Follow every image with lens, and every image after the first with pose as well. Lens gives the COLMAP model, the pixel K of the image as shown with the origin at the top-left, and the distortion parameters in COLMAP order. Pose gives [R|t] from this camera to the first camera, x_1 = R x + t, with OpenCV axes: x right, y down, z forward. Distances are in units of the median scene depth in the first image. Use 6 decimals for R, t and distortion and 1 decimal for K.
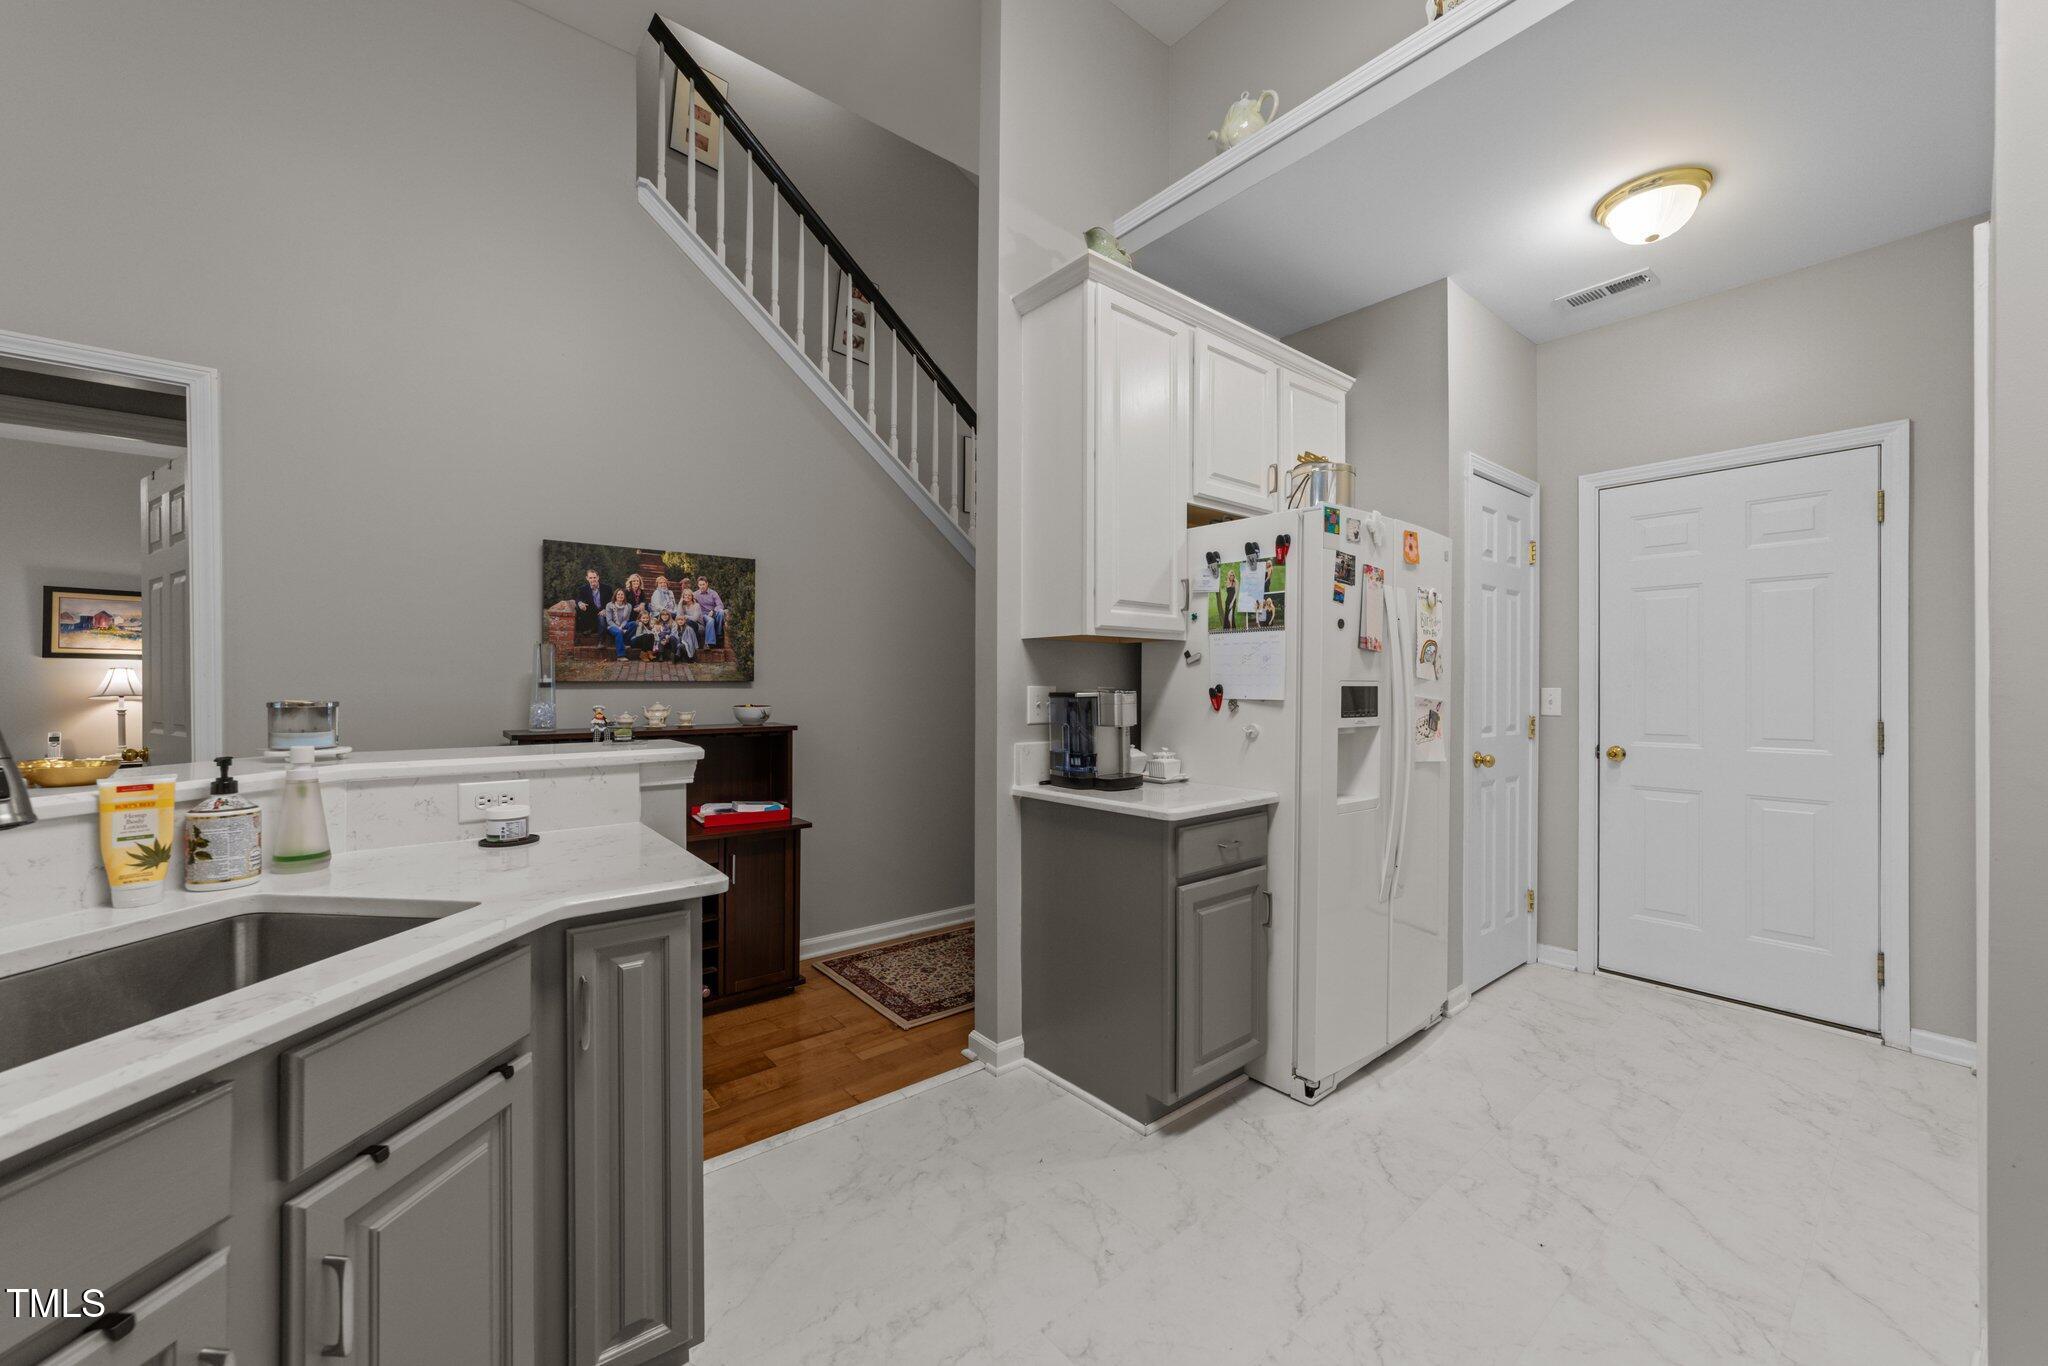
lens RADIAL K [[793.0, 0, 1021.9], [0, 793.0, 681.8], [0, 0, 1]] dist [-0.001636, -0.000009]
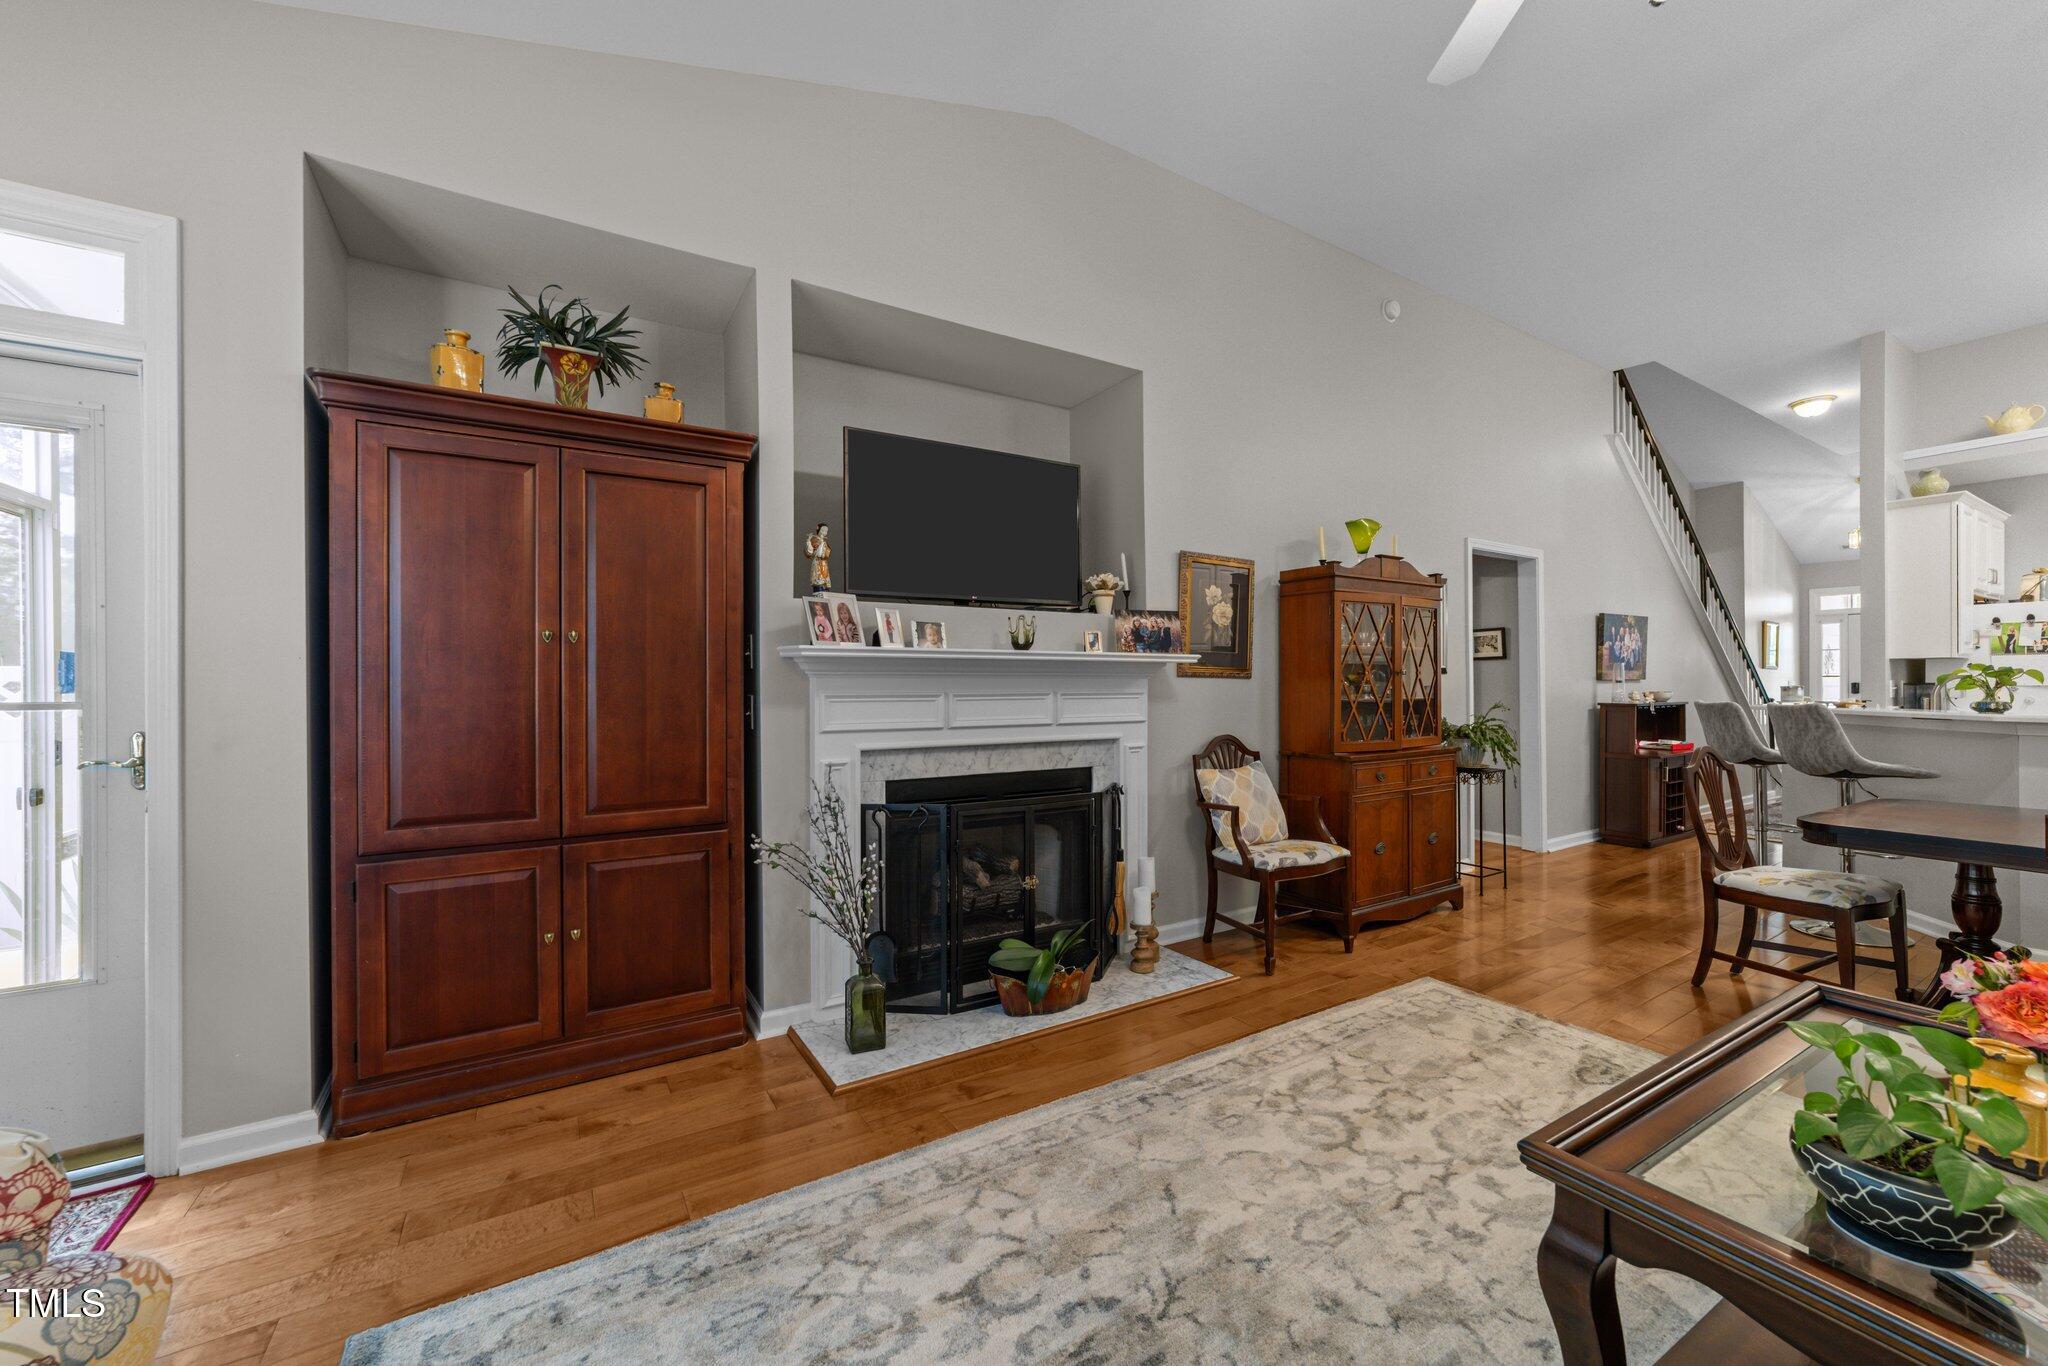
lens RADIAL K [[793.0, 0, 1024.3], [0, 793.0, 684.9], [0, 0, 1]] dist [-0.001636, -0.000009]
pose [[0.989675, -0.004570, -0.143260, -2.055288], [0.004964, 0.999985, 0.002392, 0.000869], [0.143247, -0.003079, 0.989682, -1.494731]]
